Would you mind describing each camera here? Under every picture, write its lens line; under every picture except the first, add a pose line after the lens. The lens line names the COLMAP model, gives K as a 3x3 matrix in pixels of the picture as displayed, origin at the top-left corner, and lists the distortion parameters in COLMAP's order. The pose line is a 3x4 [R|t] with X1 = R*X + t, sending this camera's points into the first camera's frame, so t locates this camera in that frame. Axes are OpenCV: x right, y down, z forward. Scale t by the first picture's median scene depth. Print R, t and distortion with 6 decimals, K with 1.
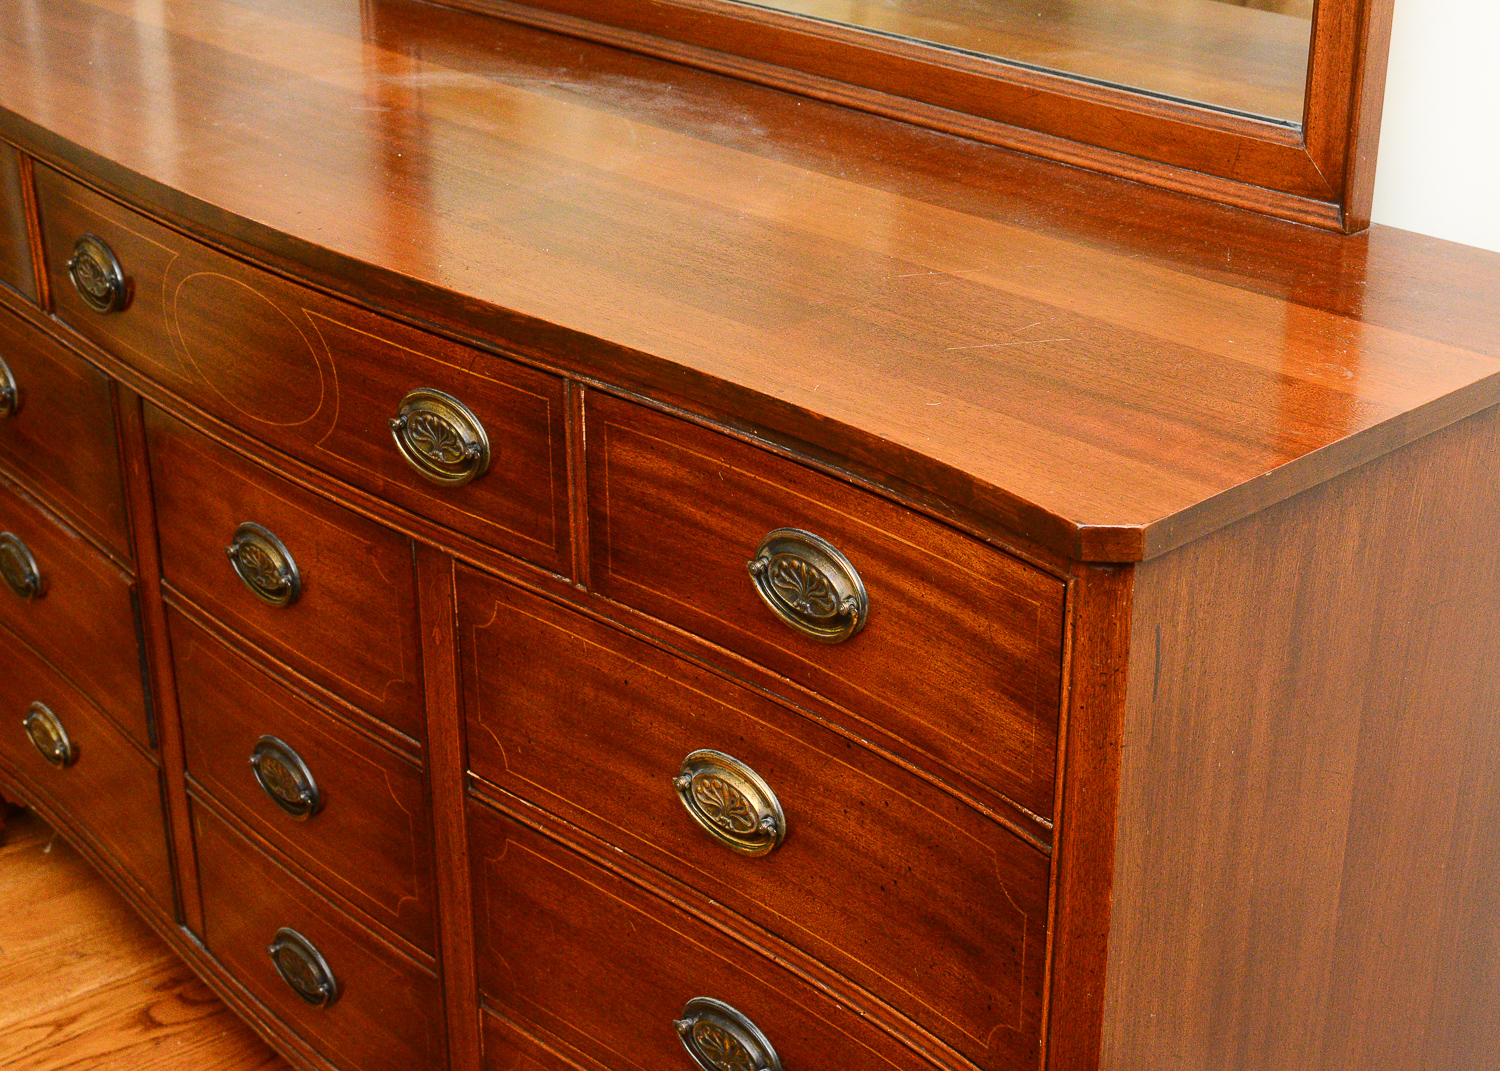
lens RADIAL K [[2283.7, 0, 750.0], [0, 2283.7, 535.5], [0, 0, 1]] dist [-0.005747, 0.123169]
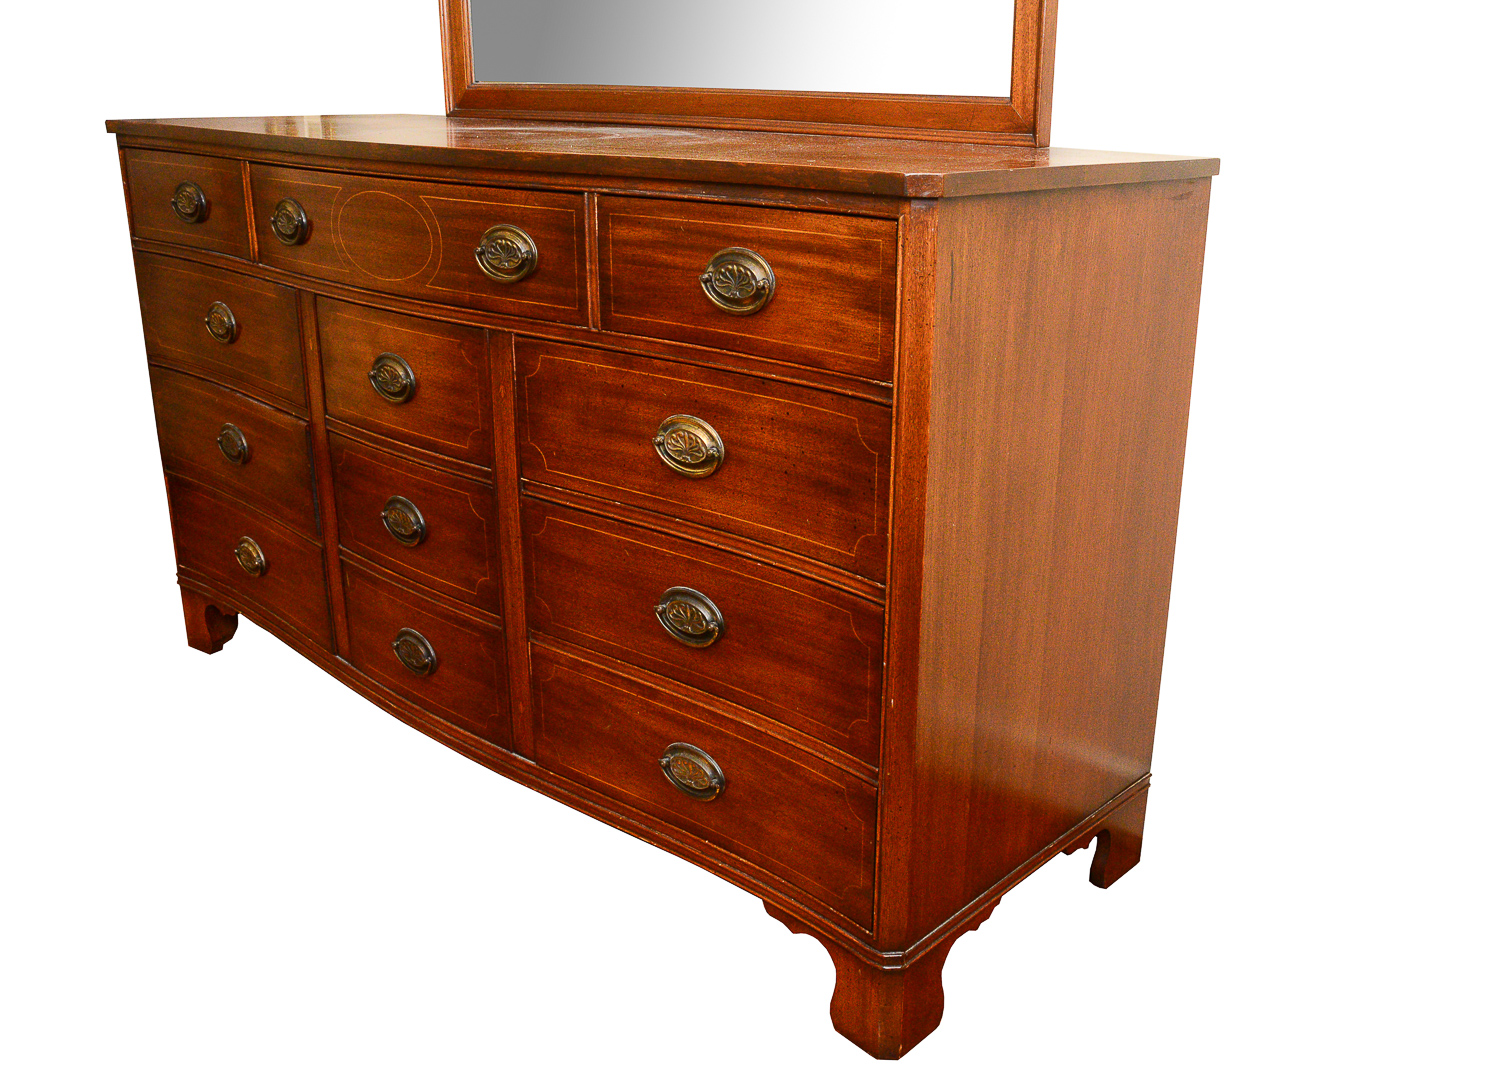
lens RADIAL K [[1357.5, 0, 812.9], [0, 1357.5, 540.2], [0, 0, 1]] dist [-0.119216, 0.132835]
pose [[0.993475, -0.018363, 0.112561, -0.031203], [0.028517, 0.995598, -0.089280, 0.275139], [-0.110426, 0.091908, 0.989626, 0.041530]]
